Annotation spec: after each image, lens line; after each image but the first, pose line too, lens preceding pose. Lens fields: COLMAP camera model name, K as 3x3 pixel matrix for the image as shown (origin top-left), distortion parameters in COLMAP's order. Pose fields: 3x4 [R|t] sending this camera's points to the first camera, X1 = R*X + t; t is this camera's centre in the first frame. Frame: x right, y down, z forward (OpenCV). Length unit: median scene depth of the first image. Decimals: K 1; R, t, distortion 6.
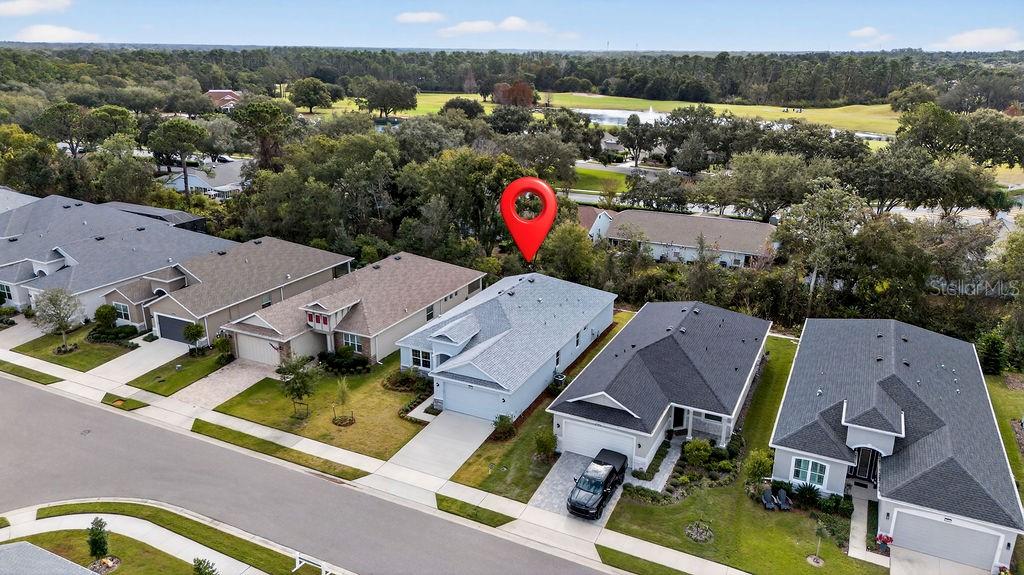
lens RADIAL K [[712.6, 0, 512.0], [0, 712.6, 287.5], [0, 0, 1]] dist [0.056017, -0.041744]
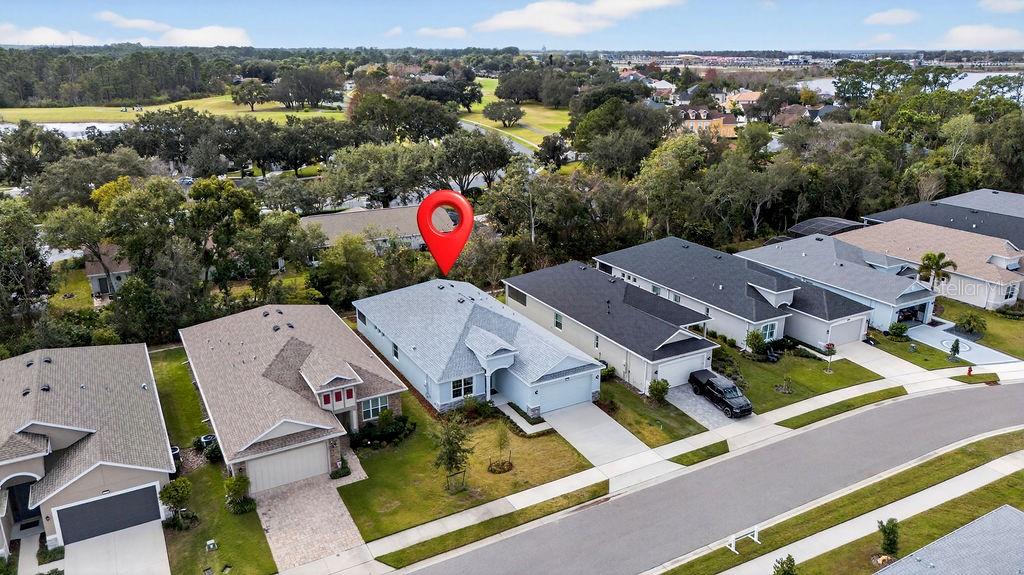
lens RADIAL K [[712.6, 0, 512.0], [0, 712.6, 287.5], [0, 0, 1]] dist [0.056017, -0.041744]
pose [[0.565155, -0.266346, 0.780807, -0.887234], [0.260943, 0.955571, 0.137088, -0.153604], [-0.782629, 0.126270, 0.609547, 0.414315]]
